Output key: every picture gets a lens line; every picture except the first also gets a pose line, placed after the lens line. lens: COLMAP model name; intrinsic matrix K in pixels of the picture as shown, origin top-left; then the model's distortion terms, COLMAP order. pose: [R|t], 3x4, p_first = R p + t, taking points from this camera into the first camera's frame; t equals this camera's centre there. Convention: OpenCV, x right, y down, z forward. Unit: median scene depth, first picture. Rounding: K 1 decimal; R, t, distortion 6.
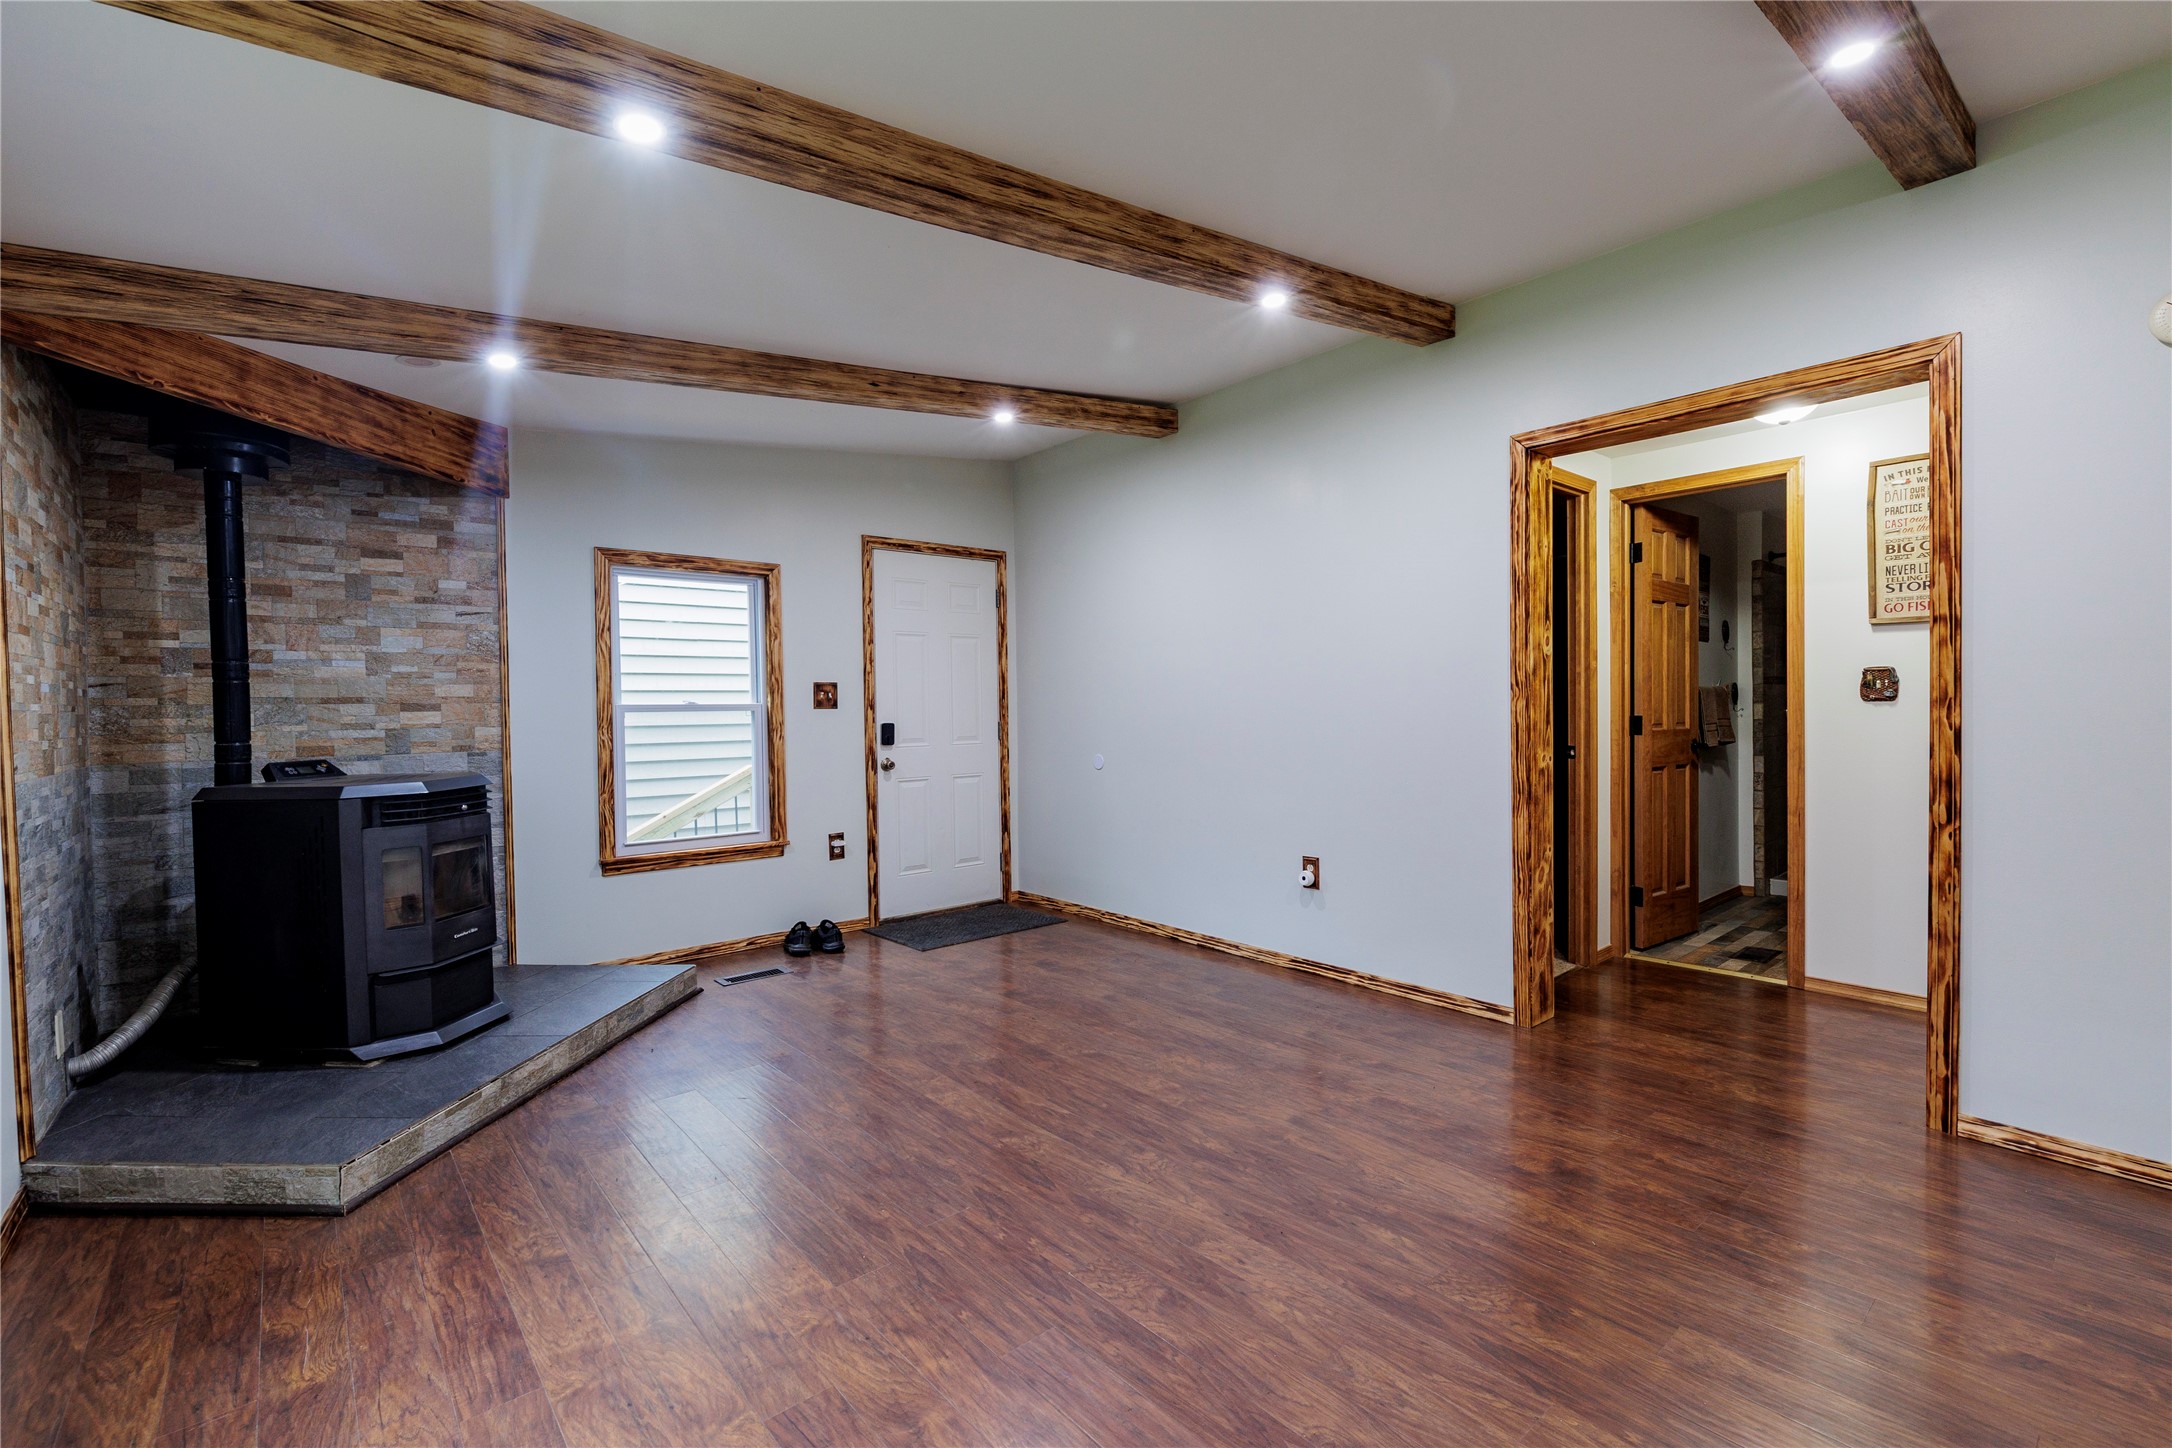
lens RADIAL K [[934.2, 0, 1085.7], [0, 934.2, 722.7], [0, 0, 1]] dist [-0.000223, -0.000125]
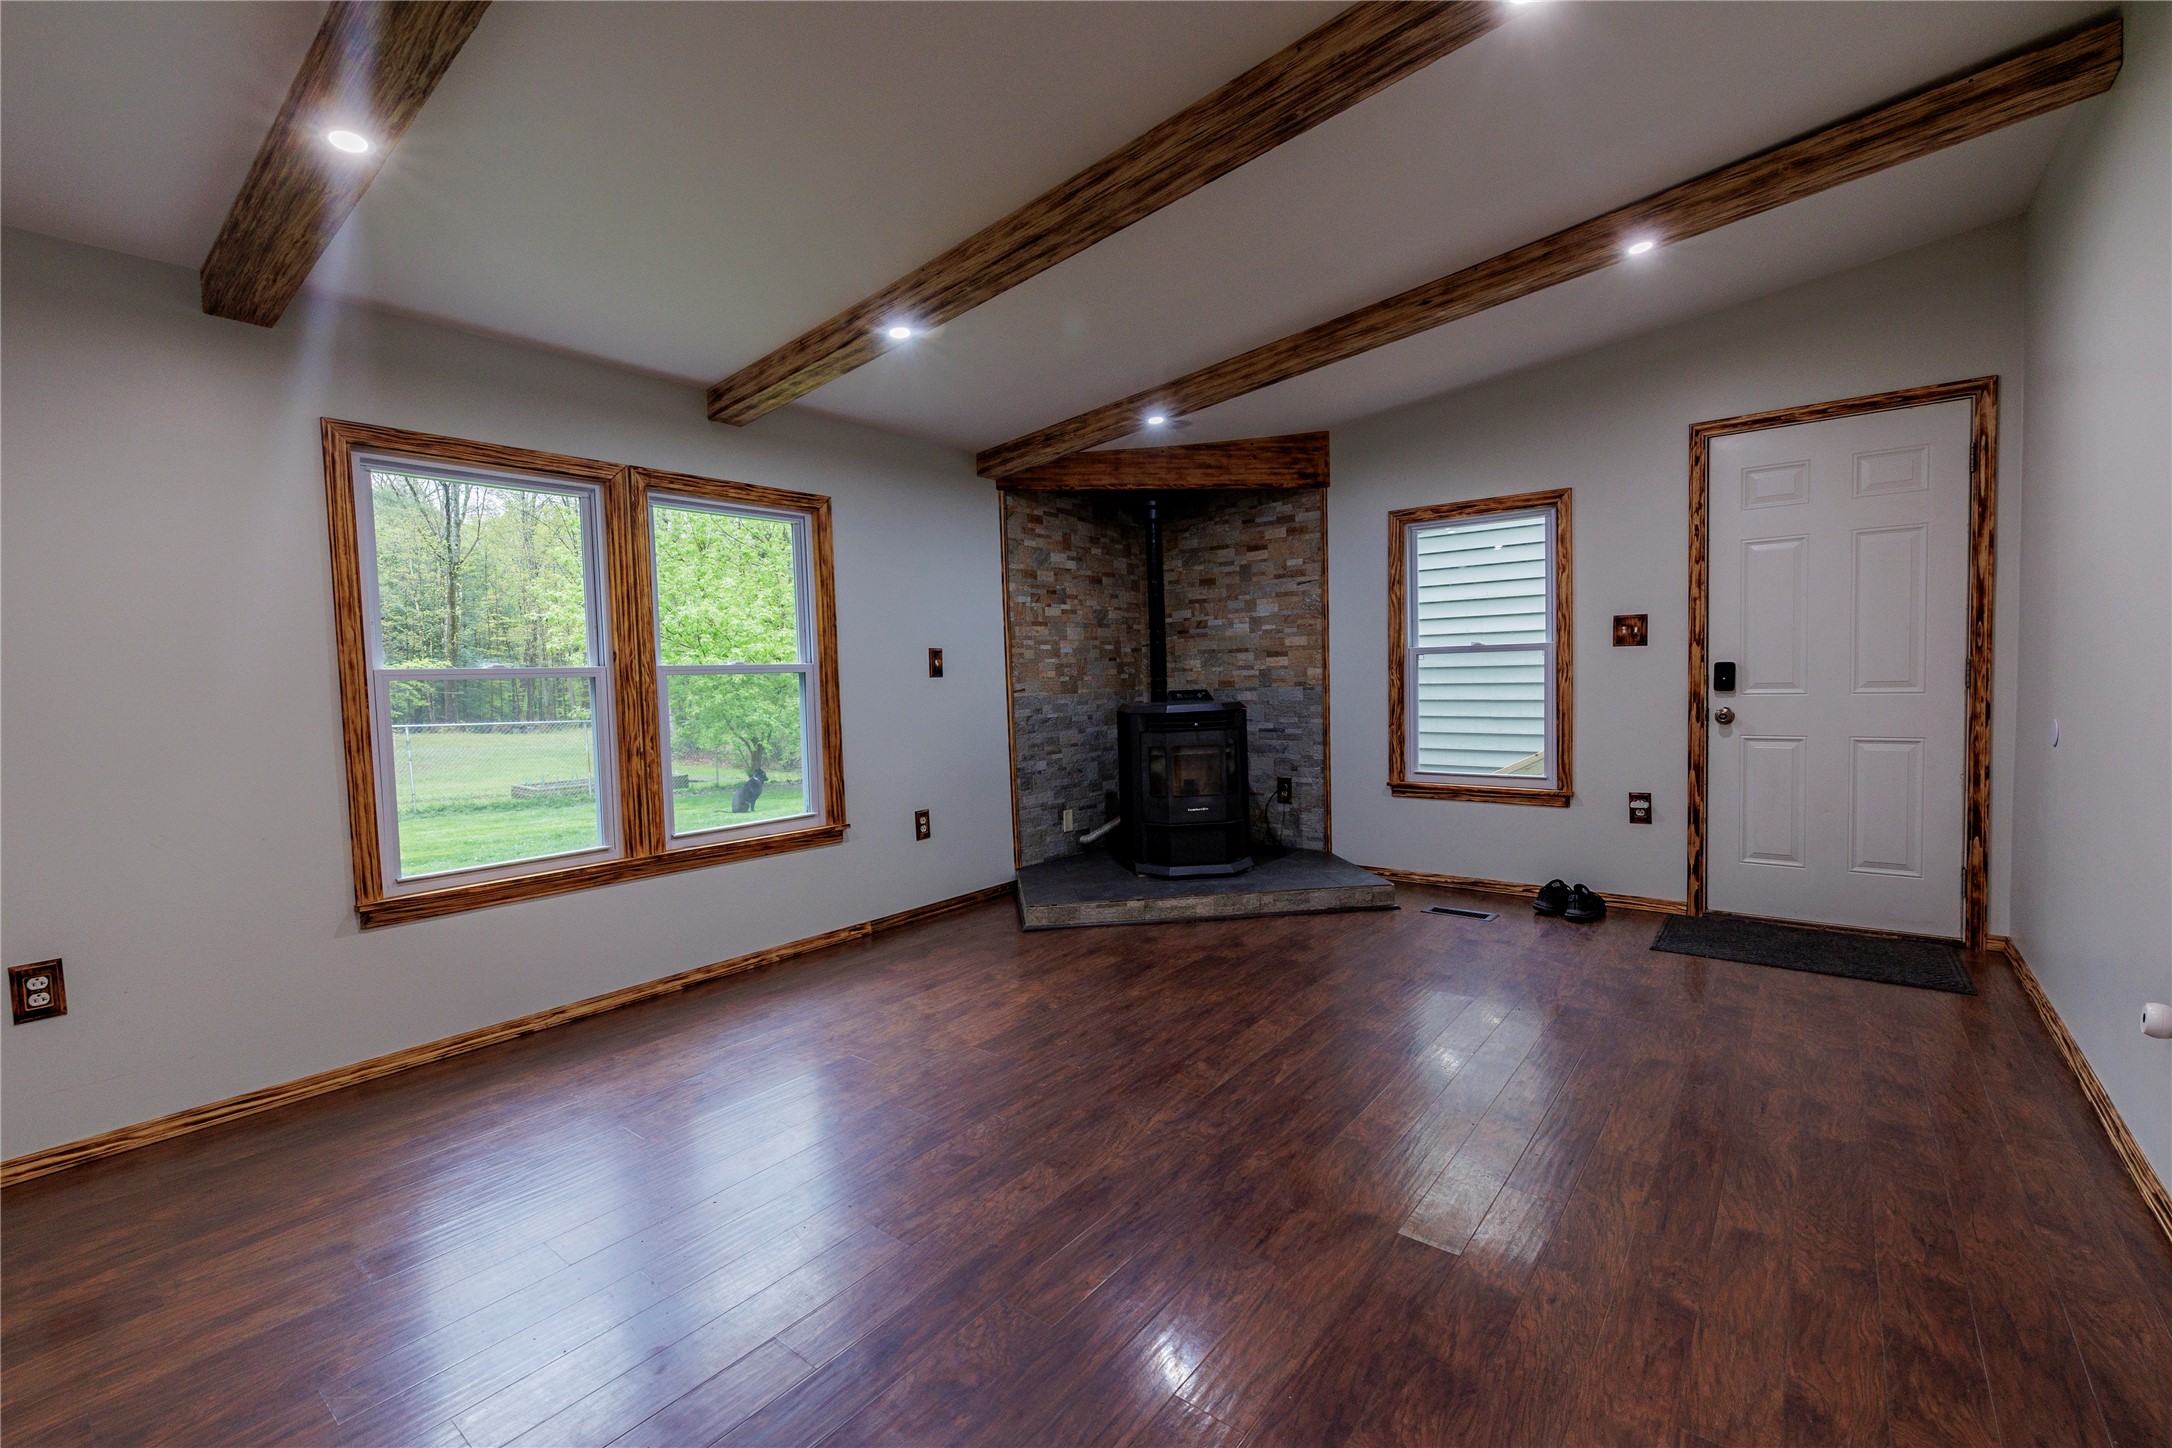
lens RADIAL K [[934.2, 0, 1085.6], [0, 934.2, 725.0], [0, 0, 1]] dist [-0.000223, -0.000125]
pose [[0.184711, 0.065833, -0.980585, 0.584908], [0.012244, 0.997522, 0.069277, -0.010340], [0.982717, -0.024803, 0.183448, 0.437659]]
